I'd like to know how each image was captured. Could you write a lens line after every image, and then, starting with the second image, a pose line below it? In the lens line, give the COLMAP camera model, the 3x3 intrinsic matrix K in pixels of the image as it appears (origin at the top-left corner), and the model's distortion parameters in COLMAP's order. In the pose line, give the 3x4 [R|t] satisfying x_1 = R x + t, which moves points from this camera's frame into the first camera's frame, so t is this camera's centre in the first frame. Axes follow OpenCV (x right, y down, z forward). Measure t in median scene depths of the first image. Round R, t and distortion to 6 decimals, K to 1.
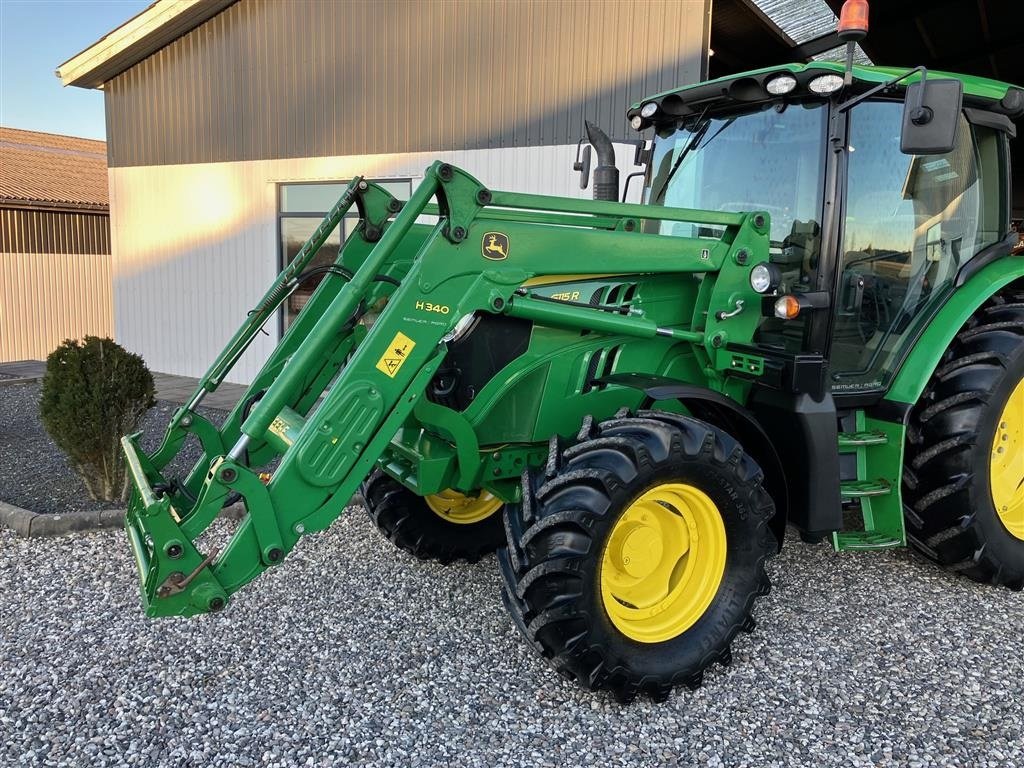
lens RADIAL K [[839.0, 0, 525.5], [0, 839.0, 369.4], [0, 0, 1]] dist [0.011968, 0.005243]
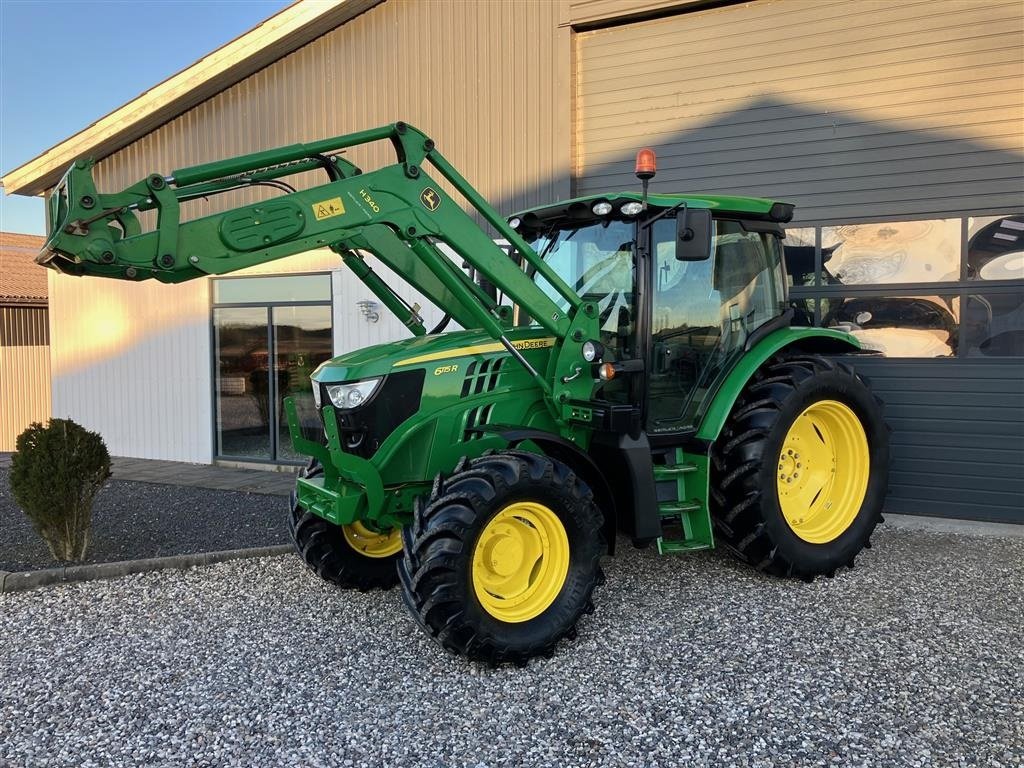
lens RADIAL K [[839.0, 0, 517.4], [0, 839.0, 365.6], [0, 0, 1]] dist [0.011968, 0.005243]
pose [[0.996470, -0.037352, 0.075179, 0.059129], [0.044031, 0.995037, -0.089230, 0.030147], [-0.071473, 0.092226, 0.993170, -0.321154]]
